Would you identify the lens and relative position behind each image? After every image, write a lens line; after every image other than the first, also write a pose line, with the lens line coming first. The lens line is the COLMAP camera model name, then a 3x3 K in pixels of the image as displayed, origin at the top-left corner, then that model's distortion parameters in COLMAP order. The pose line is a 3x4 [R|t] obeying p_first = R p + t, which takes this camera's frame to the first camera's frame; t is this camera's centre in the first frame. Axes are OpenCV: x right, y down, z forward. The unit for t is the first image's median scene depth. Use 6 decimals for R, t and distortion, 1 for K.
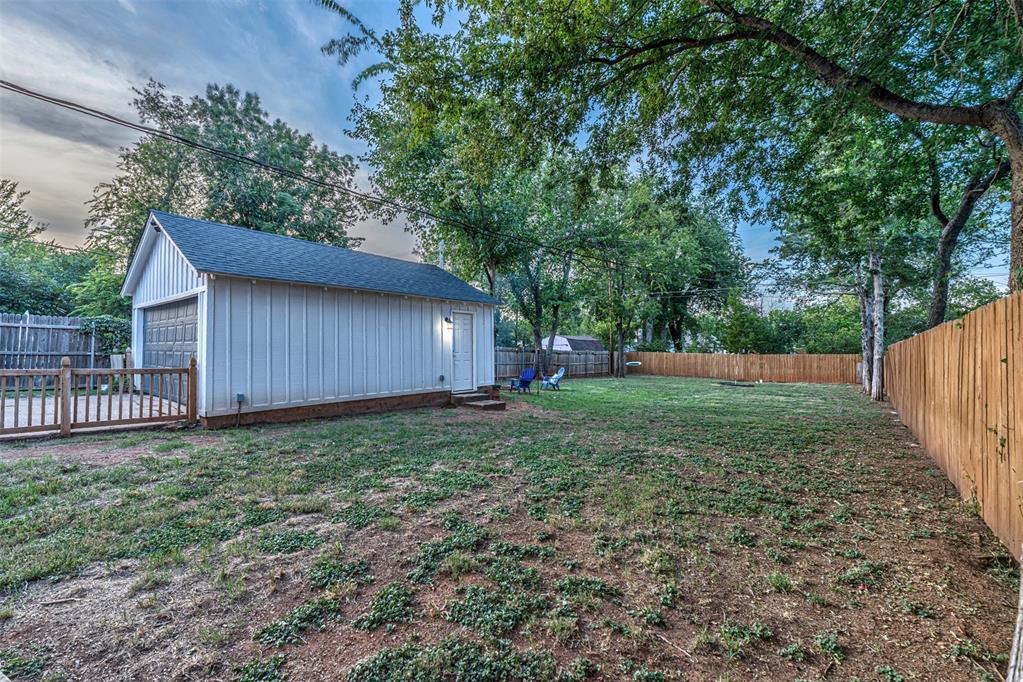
lens RADIAL K [[414.7, 0, 512.9], [0, 414.7, 346.0], [0, 0, 1]] dist [0.003045, 0.000236]
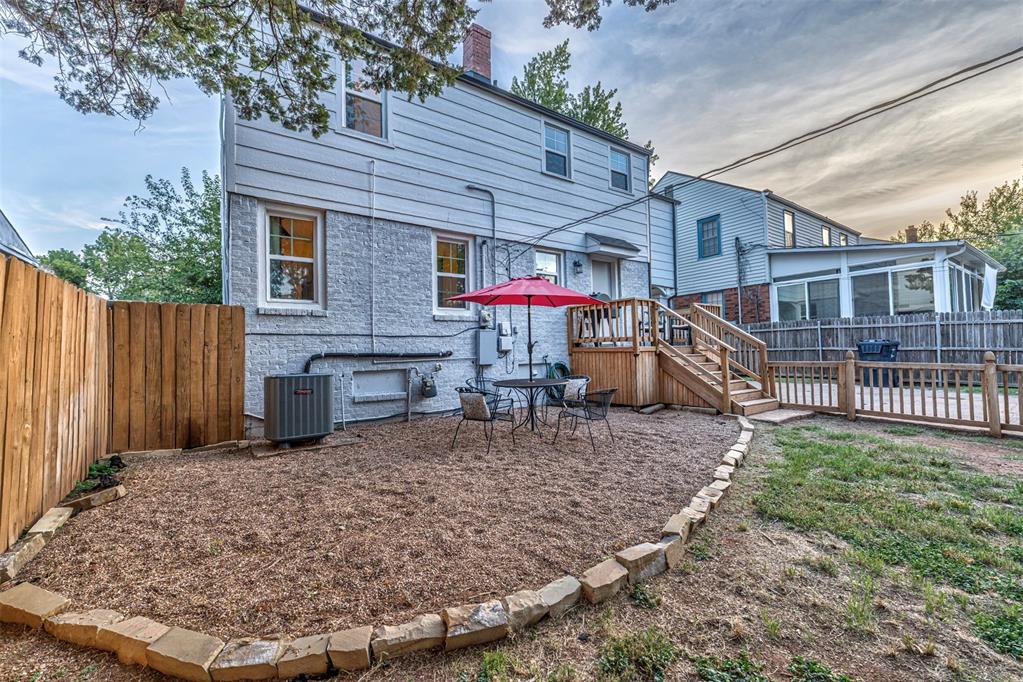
lens RADIAL K [[414.7, 0, 515.3], [0, 414.7, 339.0], [0, 0, 1]] dist [0.003045, 0.000236]
pose [[-0.252370, -0.032982, -0.967069, 0.237809], [0.022355, 0.998953, -0.039904, 0.019530], [0.967373, -0.031690, -0.251369, 0.372075]]
